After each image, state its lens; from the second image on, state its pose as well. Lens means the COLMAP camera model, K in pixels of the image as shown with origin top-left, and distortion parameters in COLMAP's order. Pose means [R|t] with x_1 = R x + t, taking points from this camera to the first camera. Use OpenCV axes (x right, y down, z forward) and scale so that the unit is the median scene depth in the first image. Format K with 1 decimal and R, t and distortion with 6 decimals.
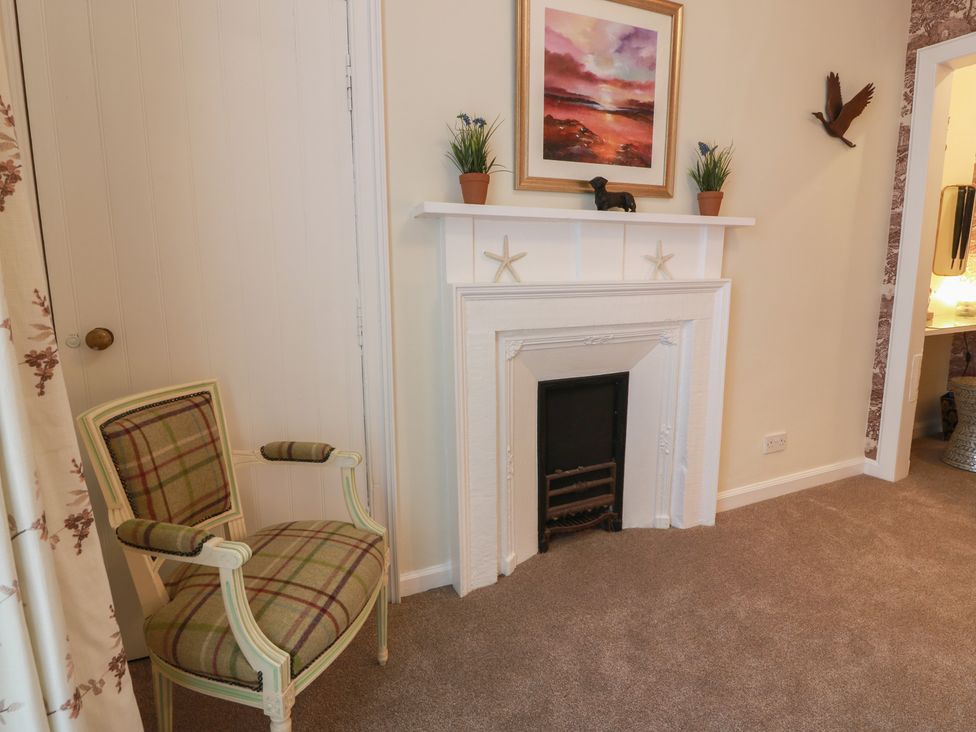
lens RADIAL K [[545.1, 0, 489.4], [0, 545.1, 361.5], [0, 0, 1]] dist [-0.010035, -0.008028]
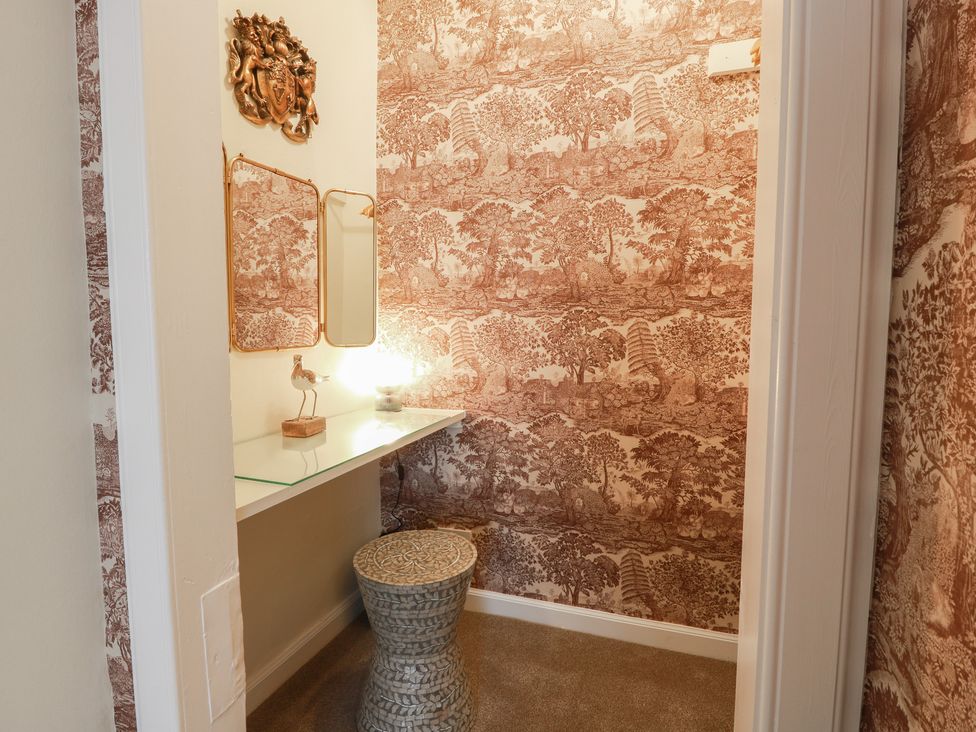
lens RADIAL K [[496.6, 0, 493.5], [0, 496.6, 358.0], [0, 0, 1]] dist [-0.006215, -0.004588]
pose [[0.699987, -0.042399, 0.712896, 0.781614], [0.111830, 0.992429, -0.050782, -0.139071], [-0.705346, 0.115270, 0.699429, 0.705323]]
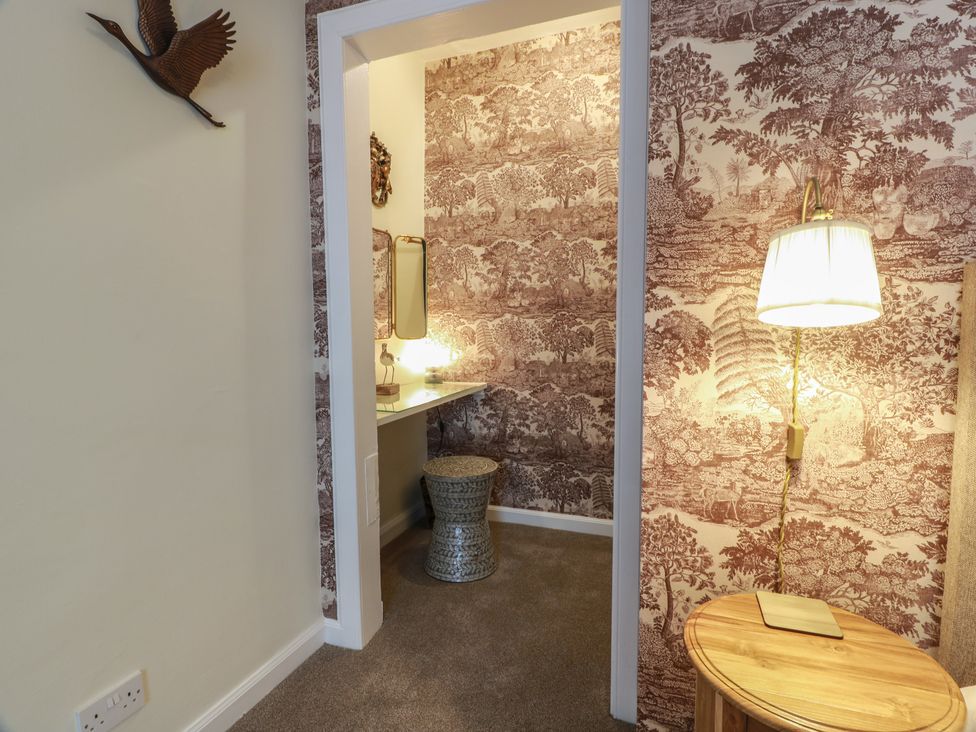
lens RADIAL K [[519.3, 0, 487.4], [0, 519.3, 366.4], [0, 0, 1]] dist [0.000701, -0.012592]
pose [[0.711693, -0.052401, 0.700533, 0.491233], [0.116351, 0.992234, -0.043983, -0.090005], [-0.692788, 0.112810, 0.712263, 0.454075]]
